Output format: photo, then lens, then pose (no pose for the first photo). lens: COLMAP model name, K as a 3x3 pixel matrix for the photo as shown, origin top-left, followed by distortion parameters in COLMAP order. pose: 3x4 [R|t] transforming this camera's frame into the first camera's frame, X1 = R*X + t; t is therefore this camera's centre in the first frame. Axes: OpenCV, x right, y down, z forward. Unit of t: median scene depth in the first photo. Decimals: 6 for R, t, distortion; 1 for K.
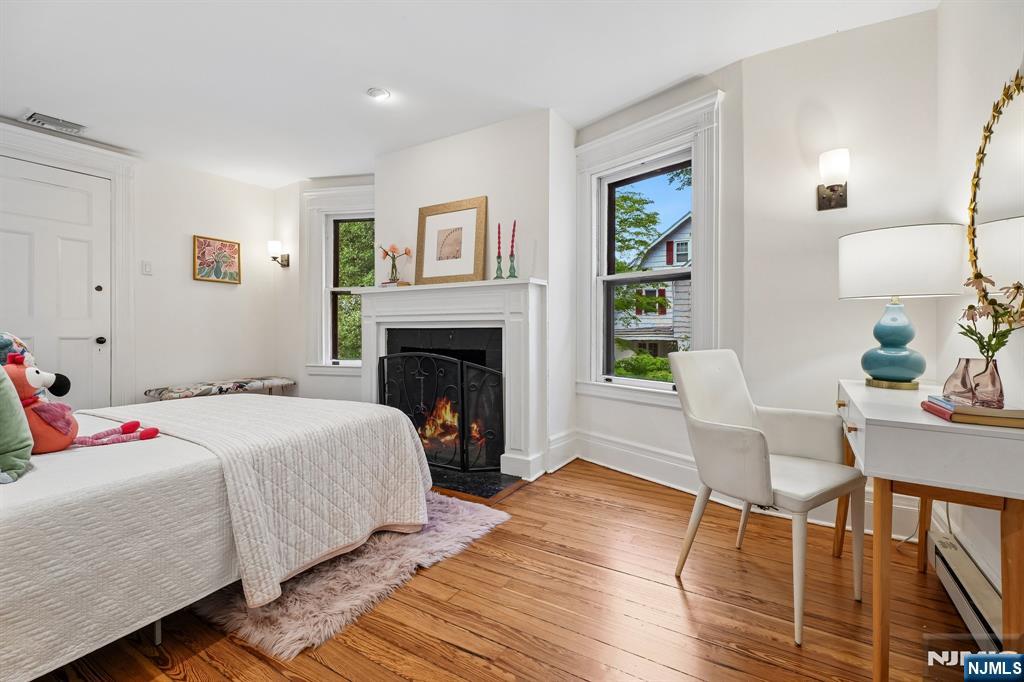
lens RADIAL K [[462.6, 0, 512.9], [0, 462.6, 337.8], [0, 0, 1]] dist [0.001393, -0.000241]
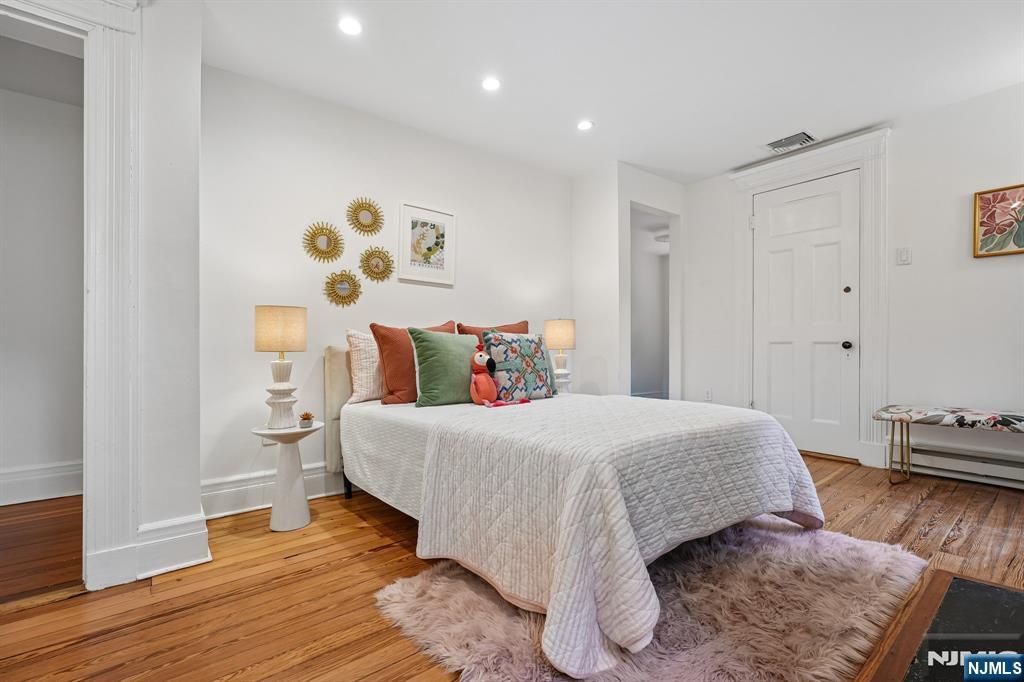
lens RADIAL K [[462.6, 0, 516.4], [0, 462.6, 342.0], [0, 0, 1]] dist [0.001393, -0.000241]
pose [[-0.332578, -0.009903, -0.943024, 0.506284], [-0.010411, 0.999922, -0.006829, 0.030731], [0.943018, 0.007546, -0.332655, 1.625821]]
